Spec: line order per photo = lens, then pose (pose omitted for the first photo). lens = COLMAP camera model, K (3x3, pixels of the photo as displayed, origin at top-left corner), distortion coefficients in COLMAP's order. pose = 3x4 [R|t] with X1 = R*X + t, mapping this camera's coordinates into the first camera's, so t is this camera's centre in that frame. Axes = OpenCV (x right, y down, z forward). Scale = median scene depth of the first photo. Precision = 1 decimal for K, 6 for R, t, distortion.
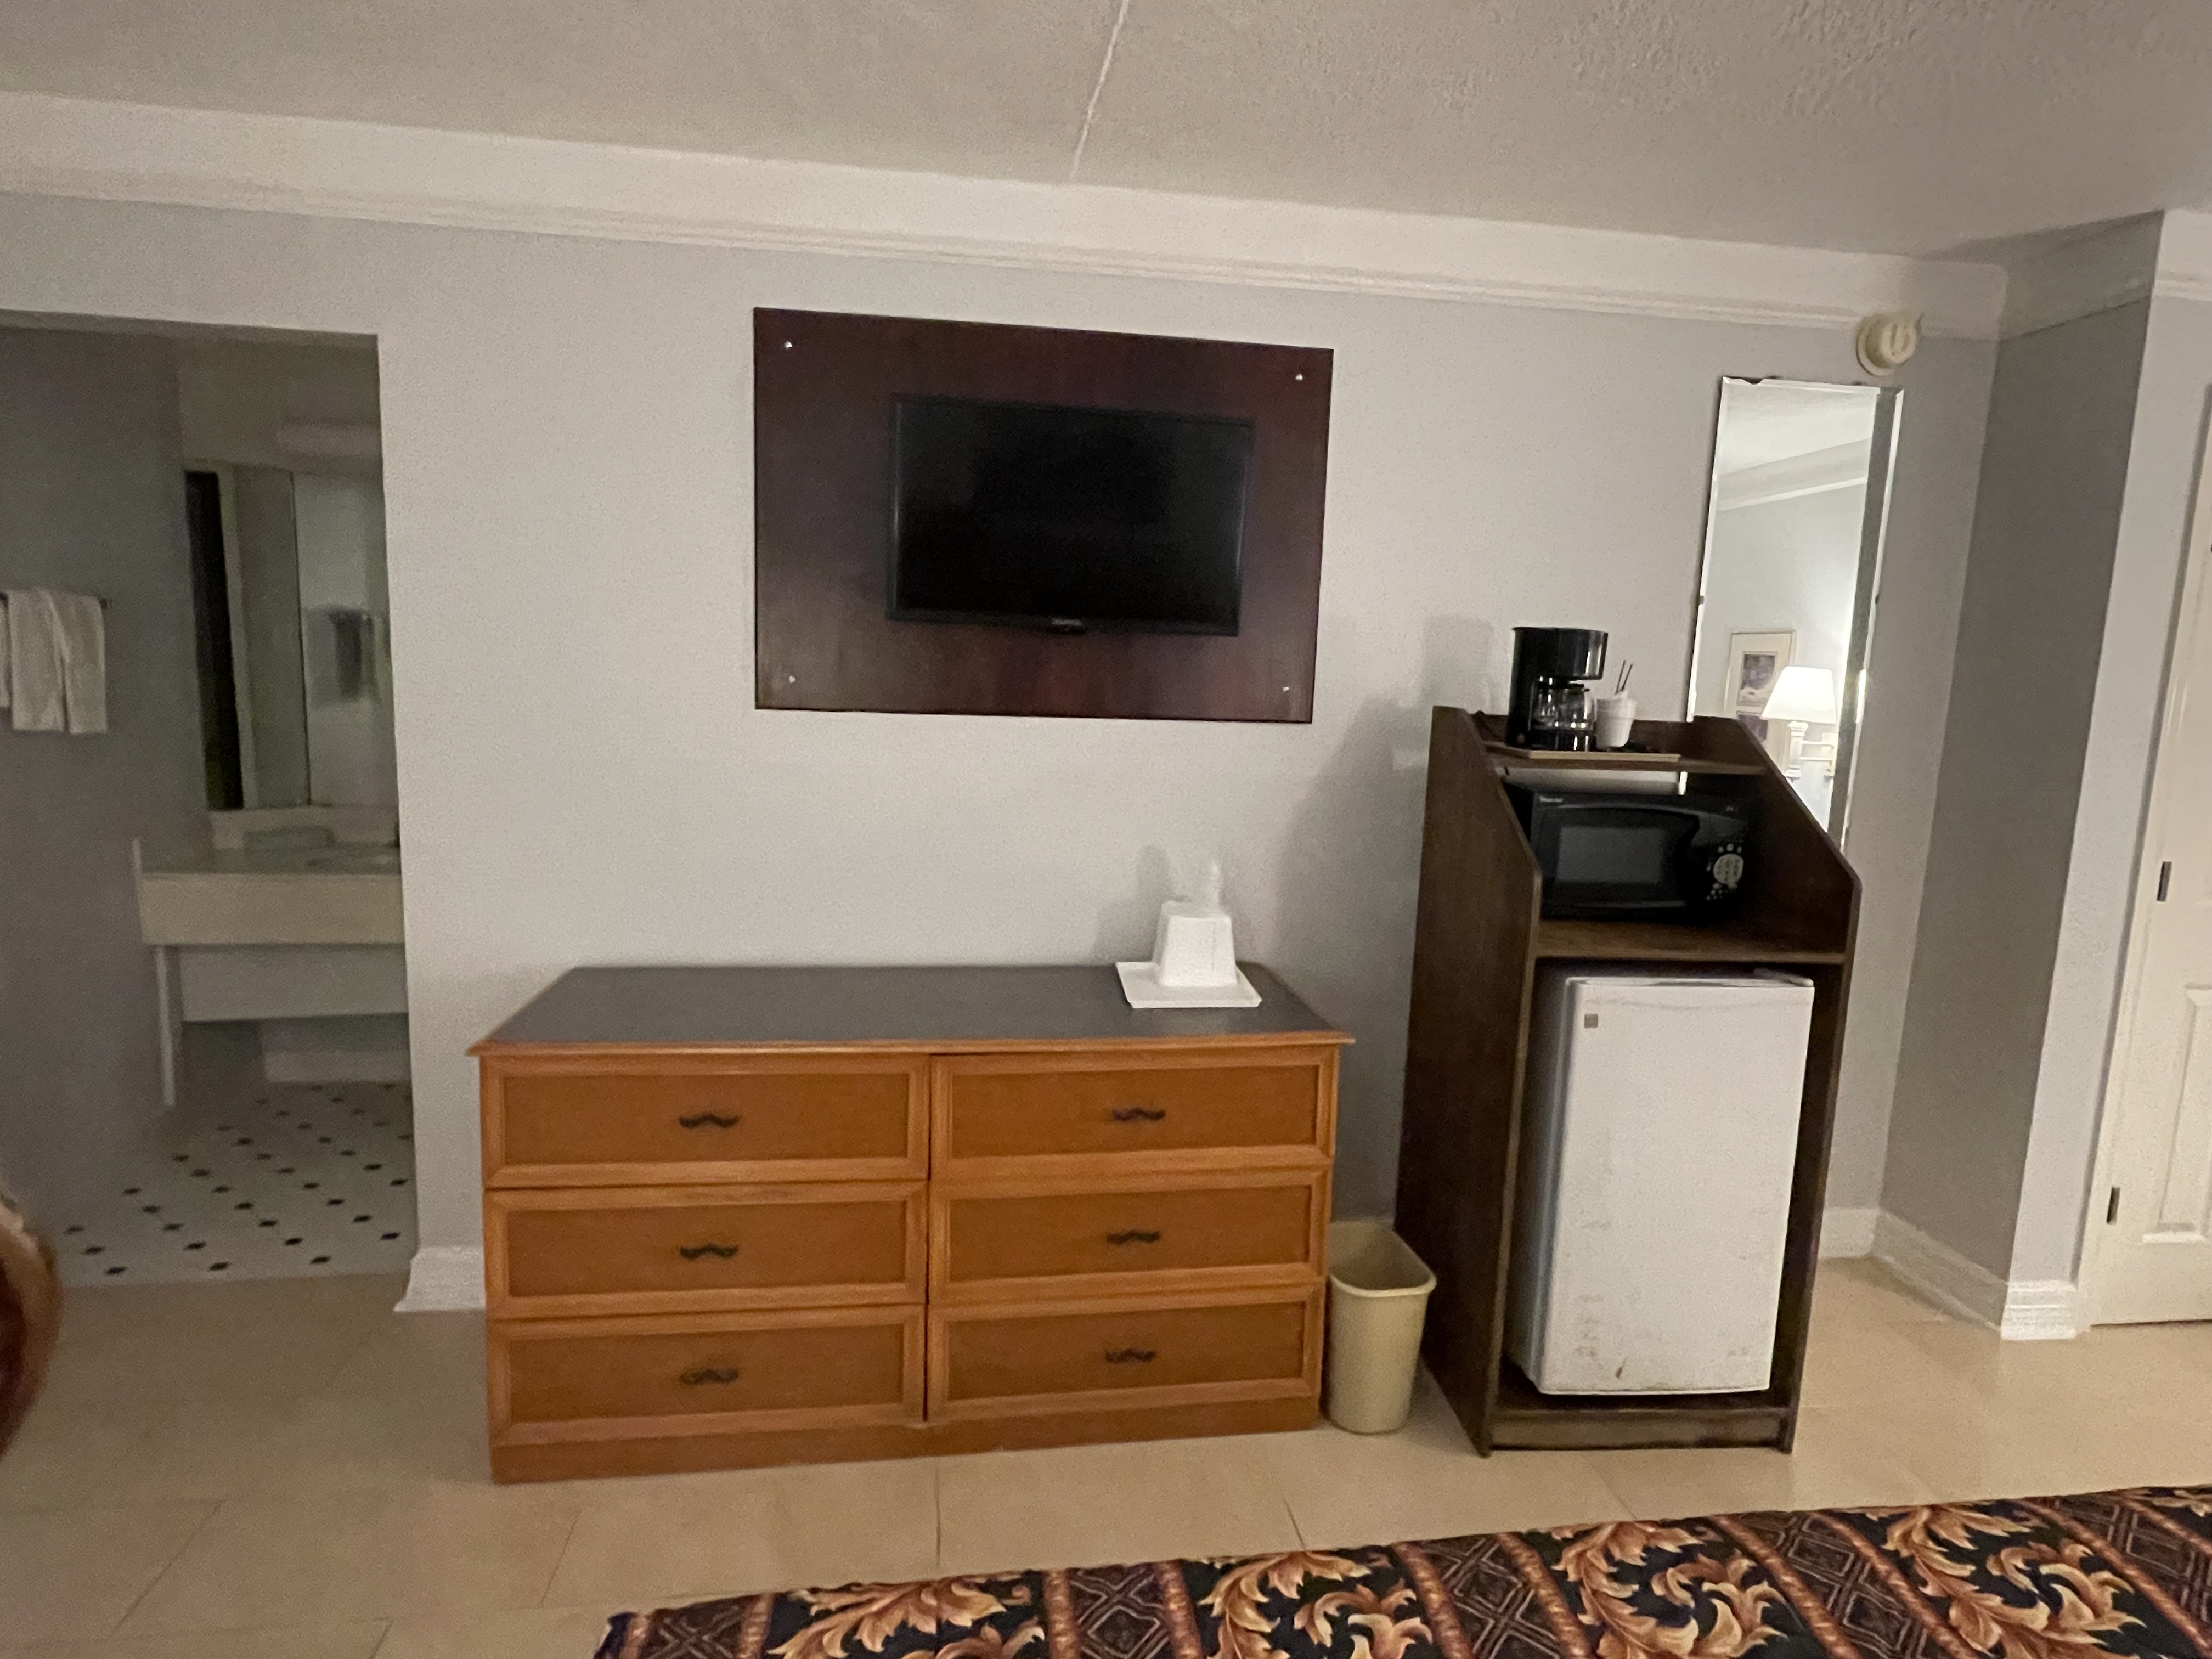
lens RADIAL K [[1217.4, 0, 1099.0], [0, 1217.4, 834.1], [0, 0, 1]] dist [-0.003286, 0.000447]
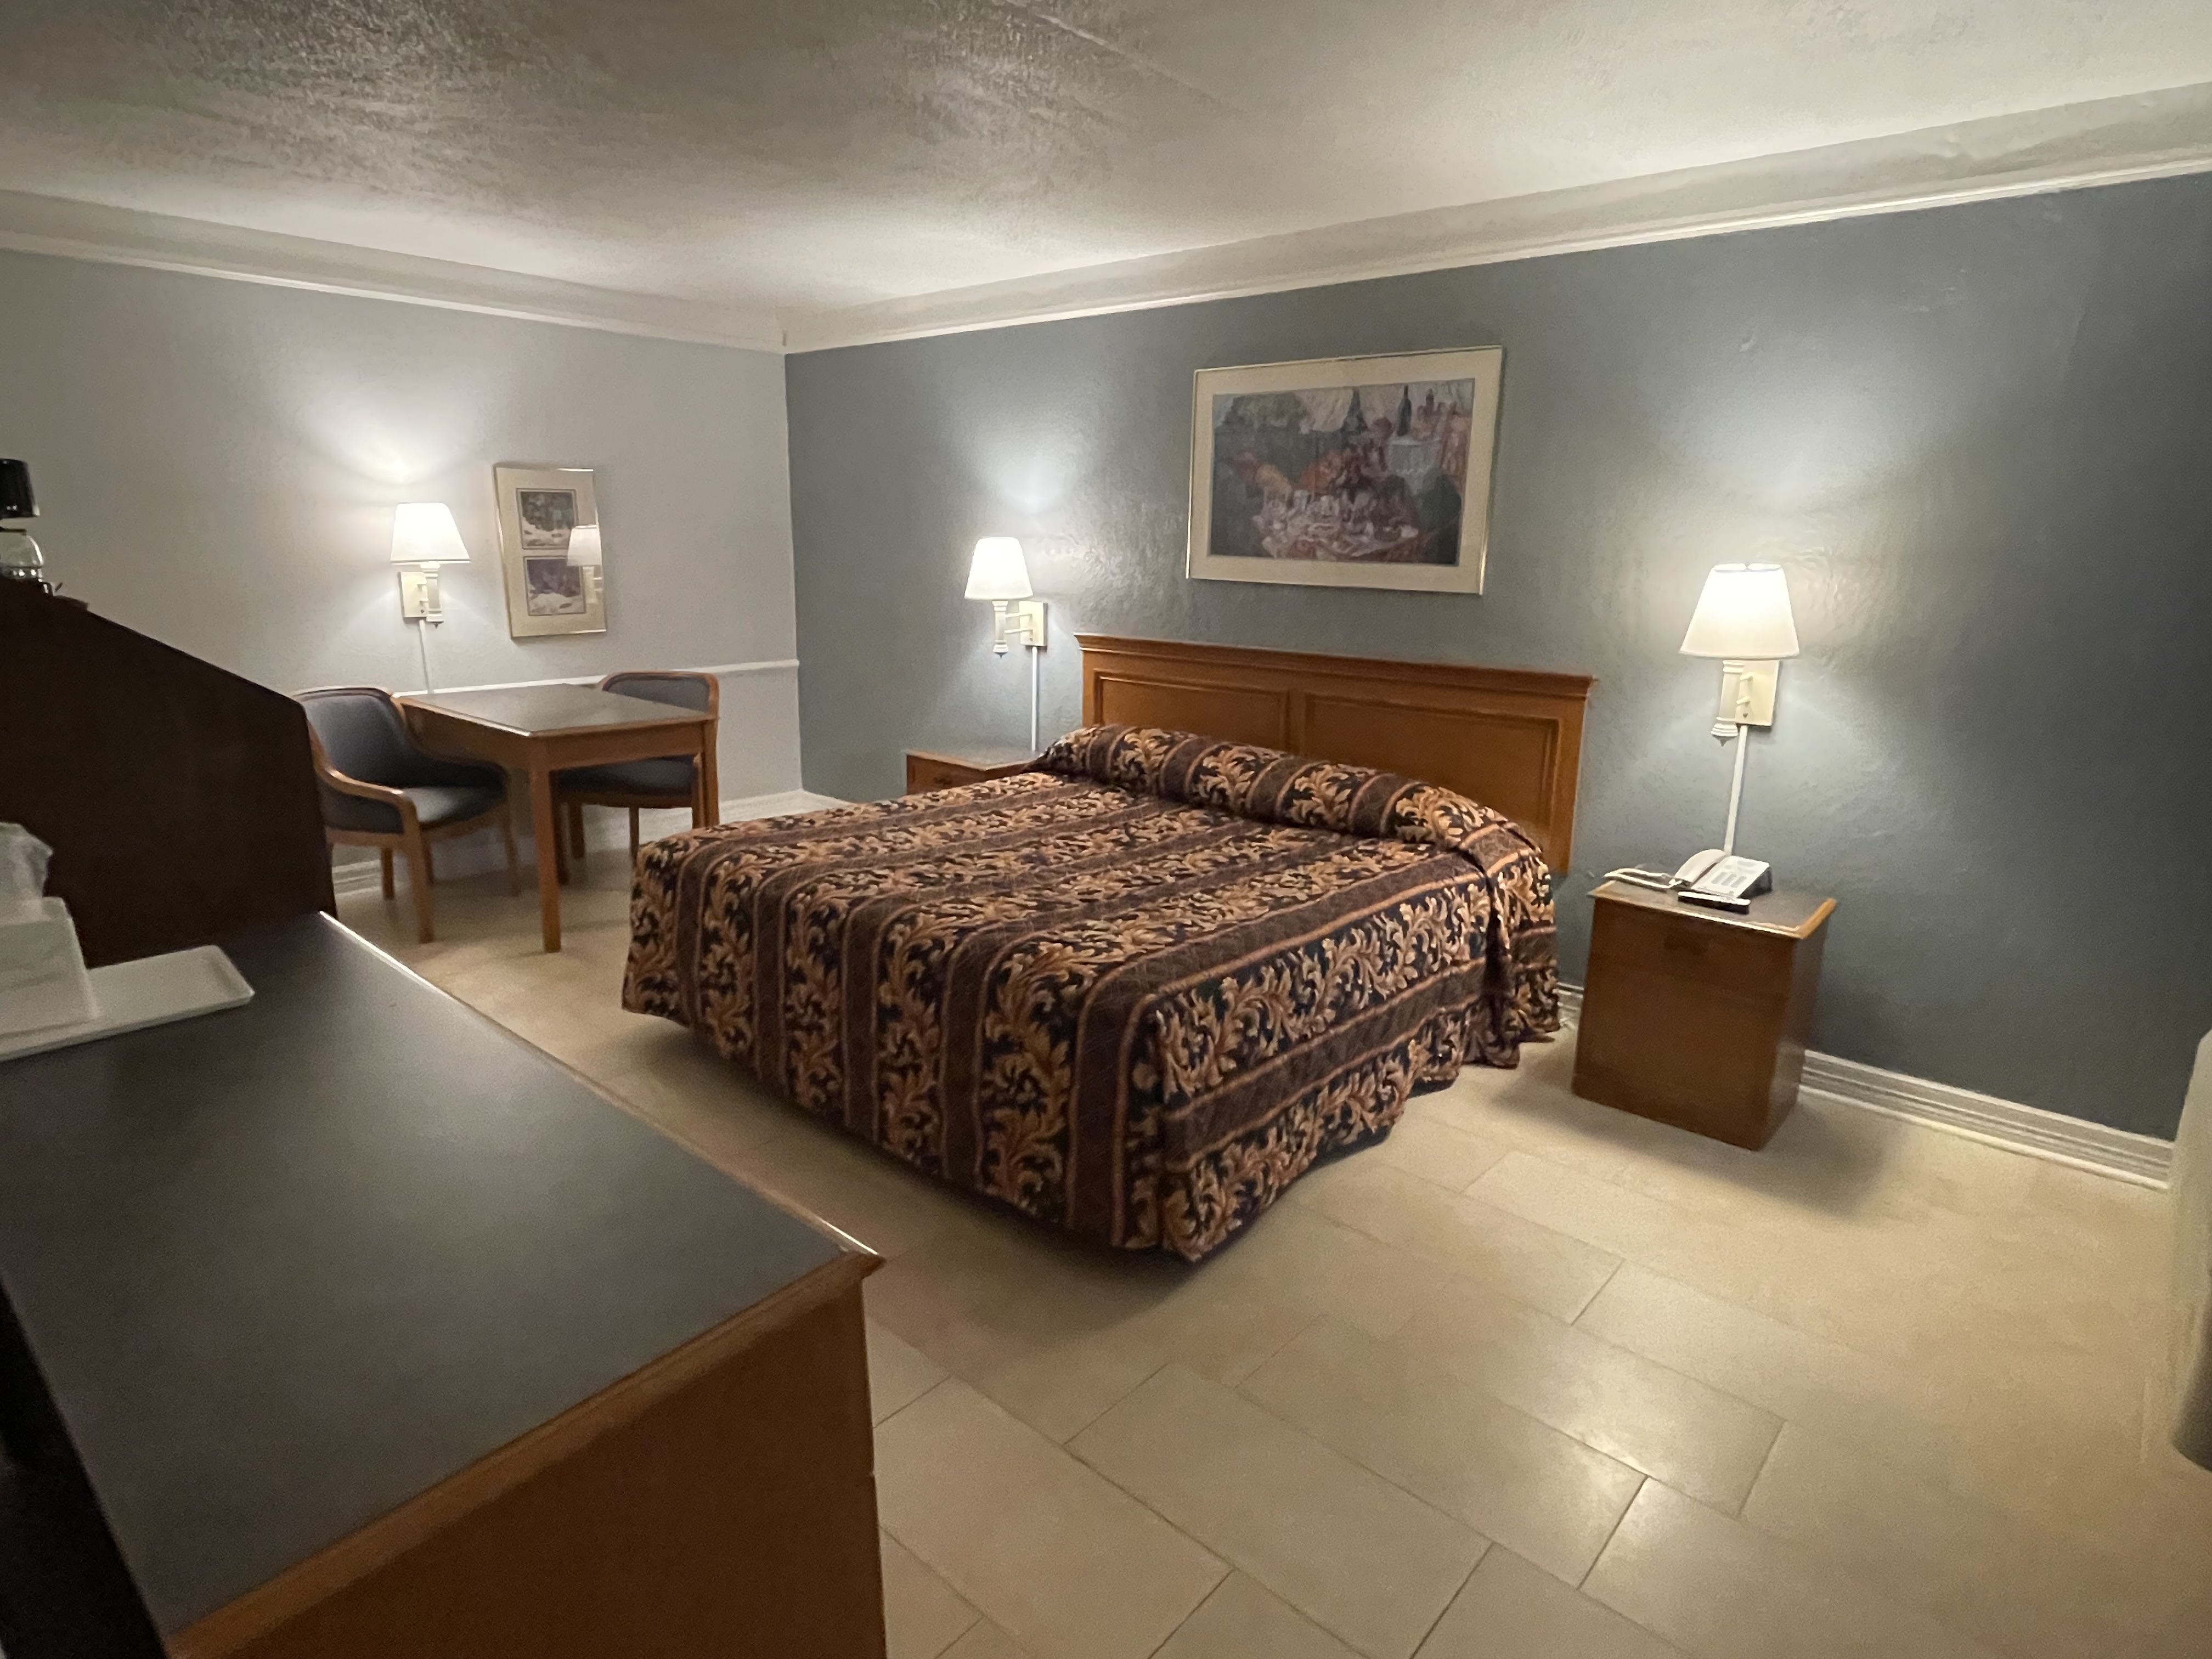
lens RADIAL K [[1217.4, 0, 1092.8], [0, 1217.4, 818.7], [0, 0, 1]] dist [-0.003286, 0.000447]
pose [[-0.653177, -0.220347, 0.724436, -0.825256], [0.074761, 0.933282, 0.351277, -0.180723], [-0.753505, 0.283606, -0.593125, 1.043837]]
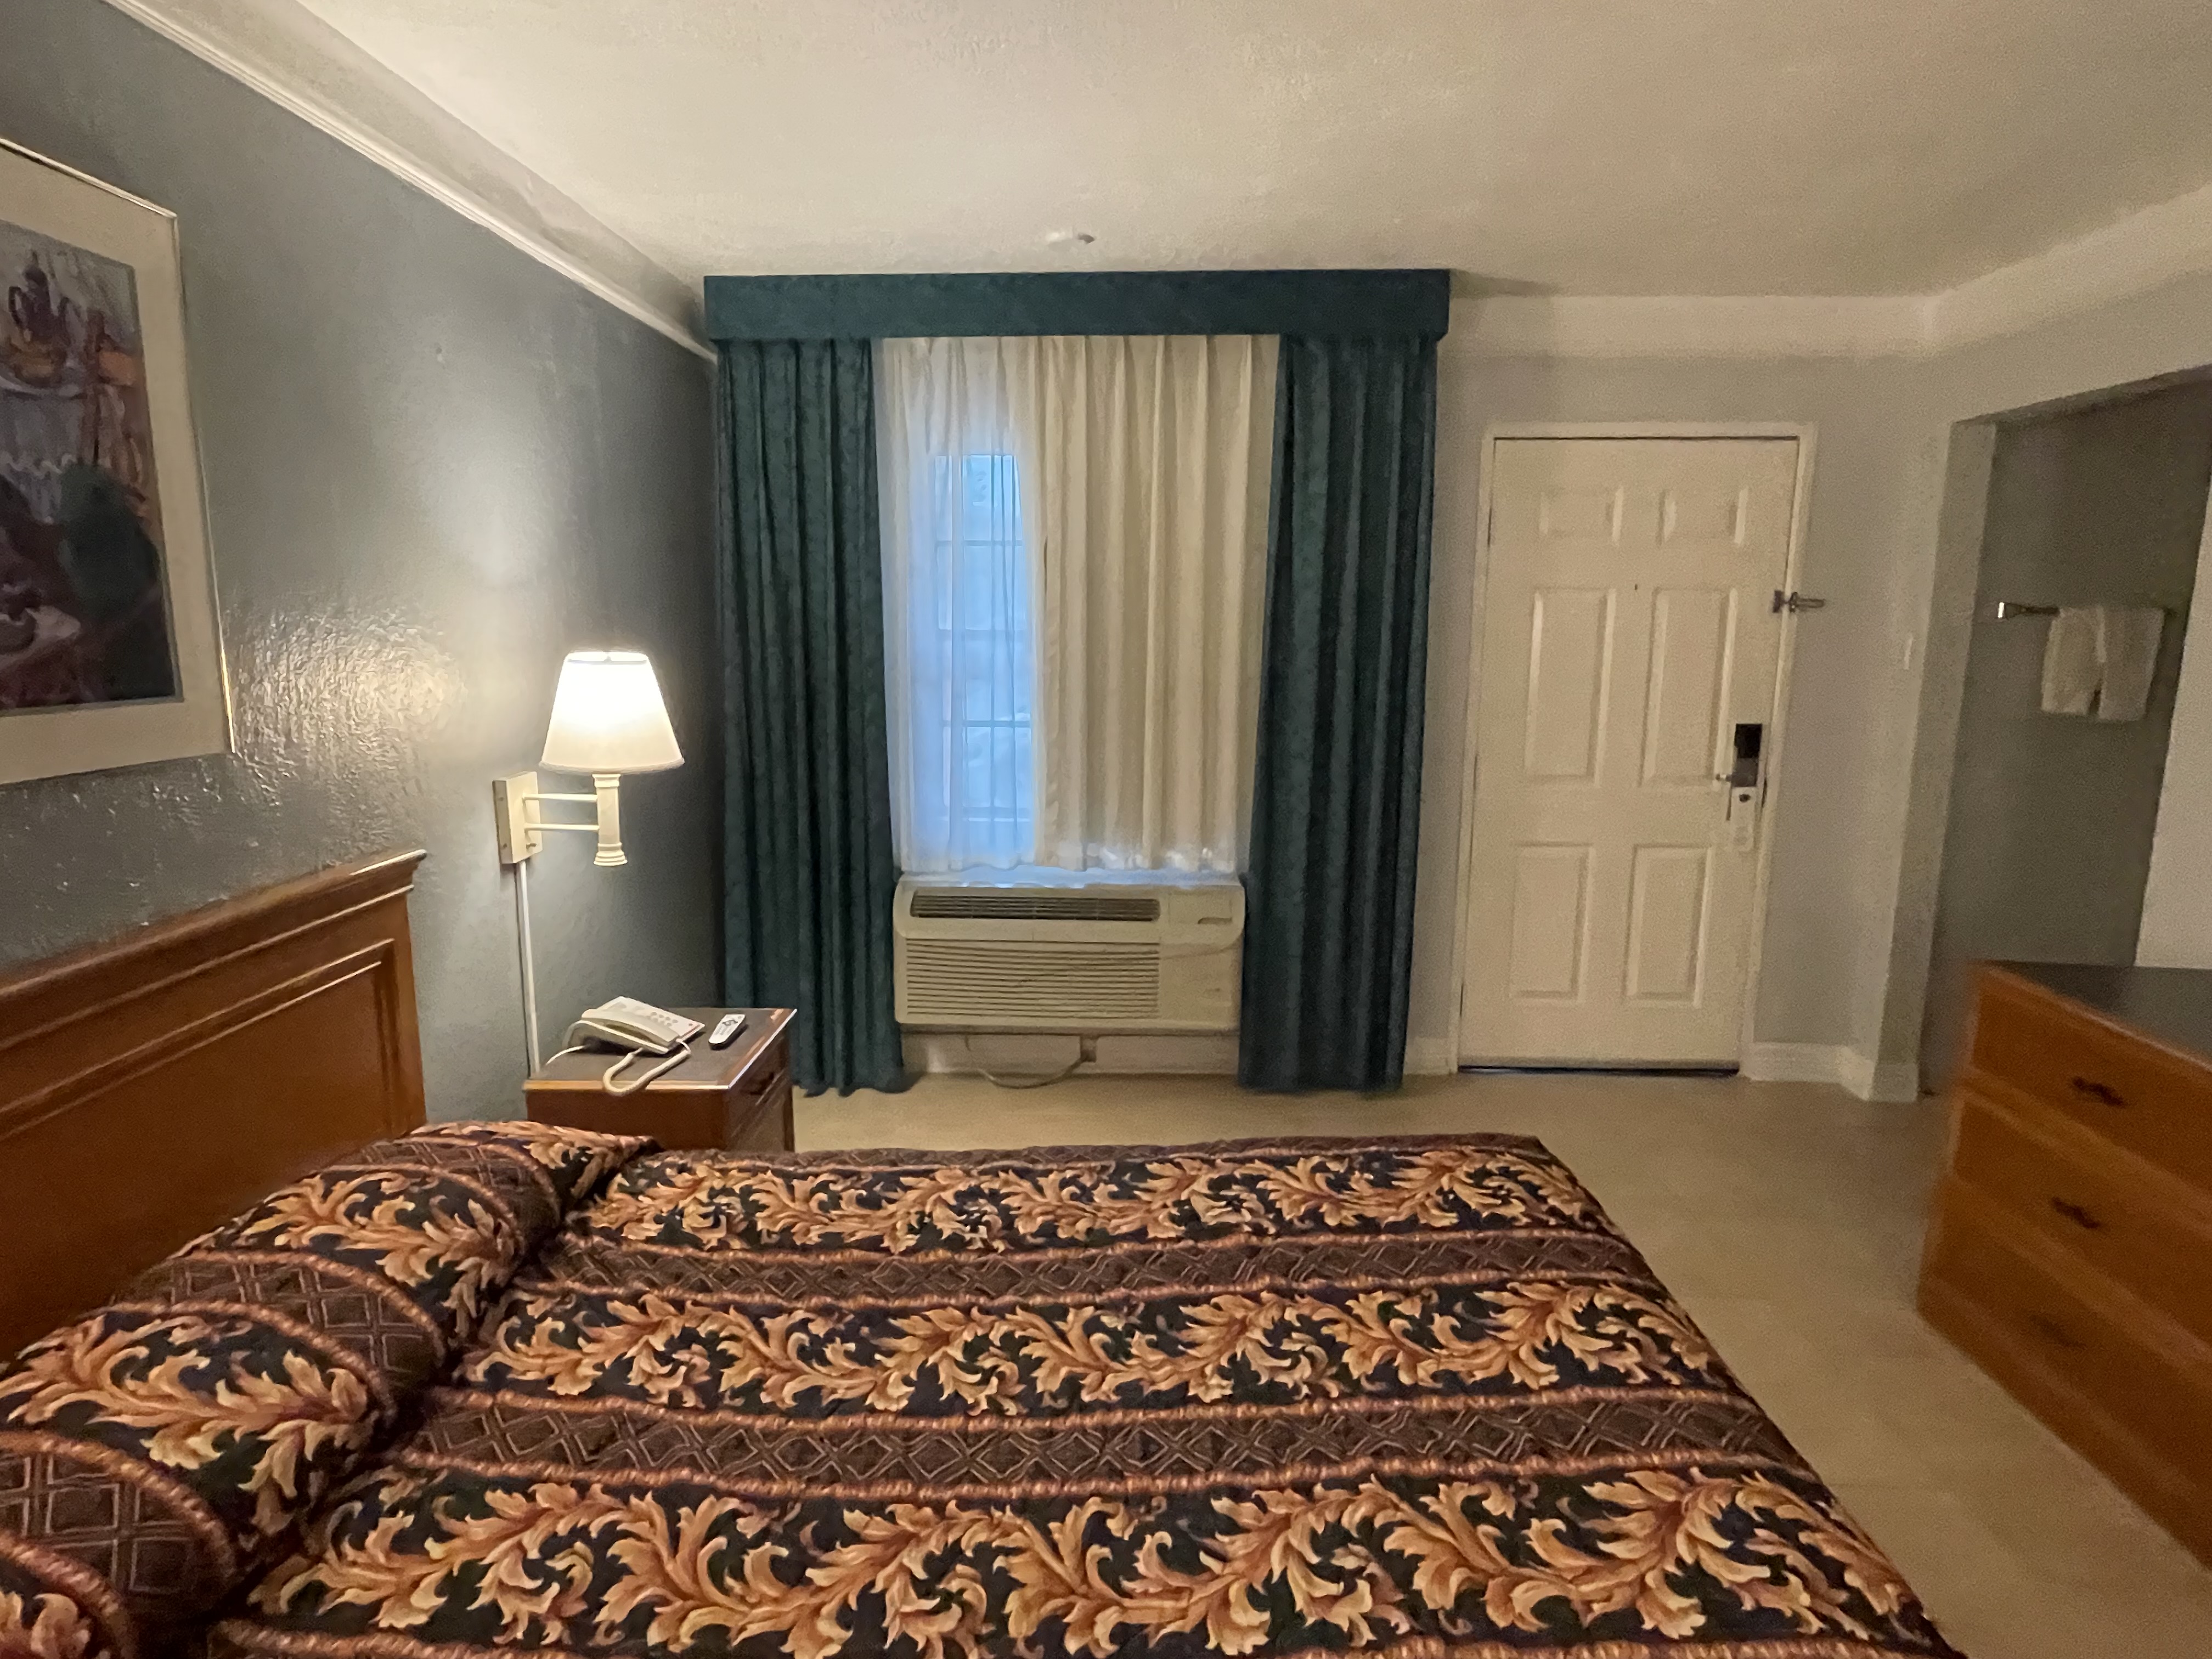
lens RADIAL K [[1217.4, 0, 1094.3], [0, 1217.4, 824.7], [0, 0, 1]] dist [-0.003286, 0.000447]
pose [[-0.167110, 0.131301, -0.977156, 0.724088], [-0.158748, 0.974578, 0.158103, -0.012730], [0.973074, 0.181542, -0.142018, 0.243543]]
